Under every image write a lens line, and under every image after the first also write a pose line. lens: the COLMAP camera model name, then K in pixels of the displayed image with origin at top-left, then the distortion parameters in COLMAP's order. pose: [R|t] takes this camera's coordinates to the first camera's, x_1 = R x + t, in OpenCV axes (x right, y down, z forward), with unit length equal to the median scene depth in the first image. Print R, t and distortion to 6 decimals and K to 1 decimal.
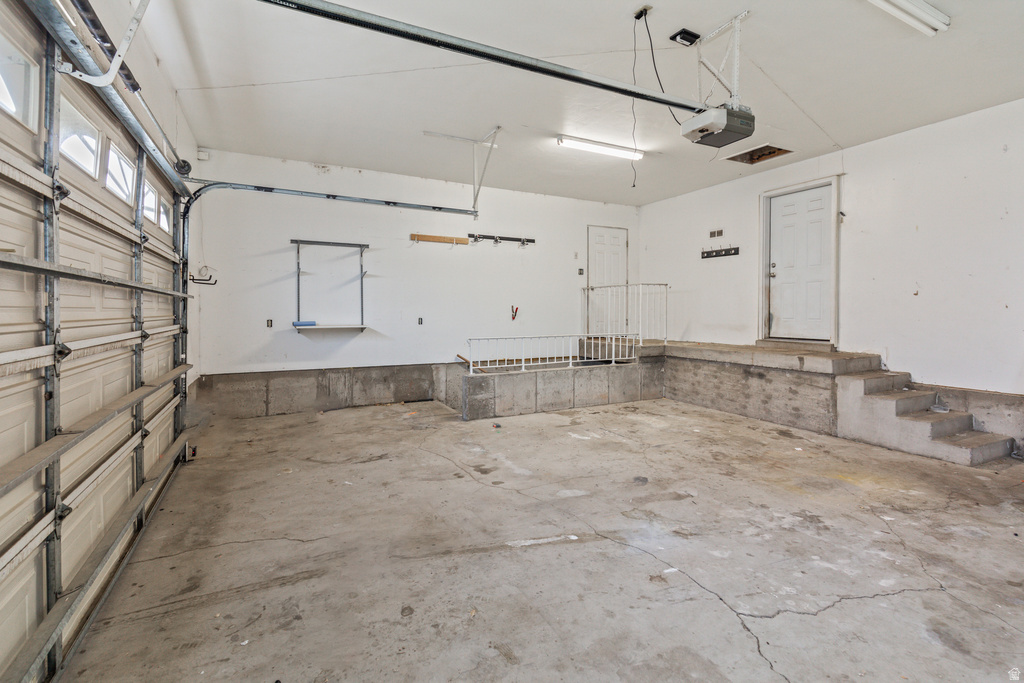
lens RADIAL K [[463.2, 0, 499.1], [0, 463.2, 313.7], [0, 0, 1]] dist [0.010315, -0.001535]
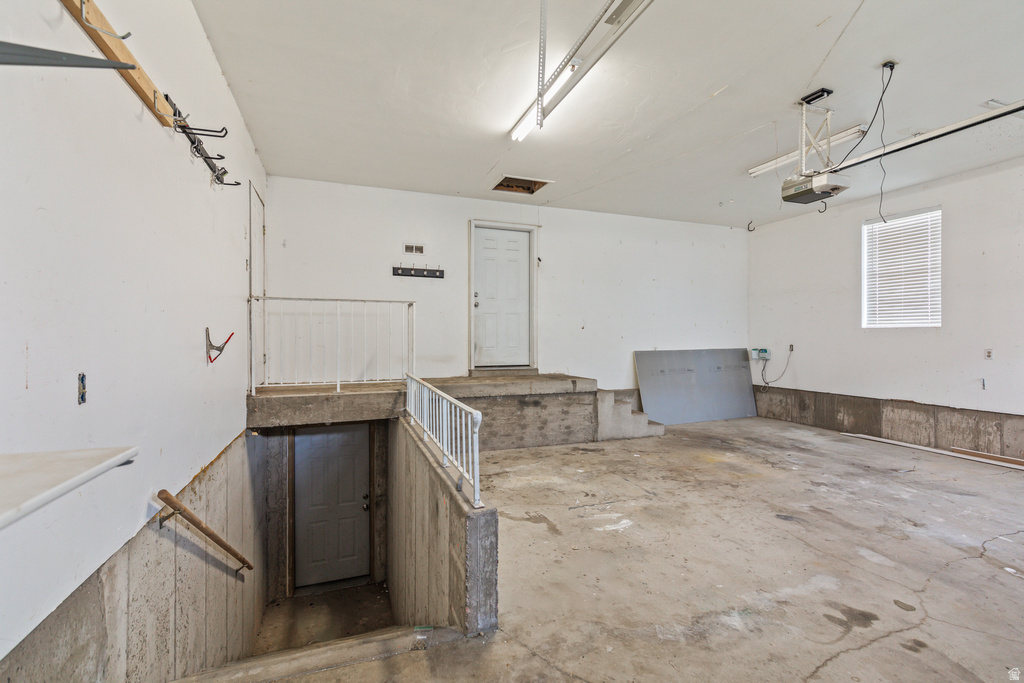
lens RADIAL K [[463.2, 0, 512.7], [0, 463.2, 336.1], [0, 0, 1]] dist [0.010315, -0.001535]
pose [[0.096945, 0.005620, 0.995274, -0.613491], [0.005837, 0.999964, -0.006215, -0.012256], [-0.995273, 0.006412, 0.096909, 1.273377]]
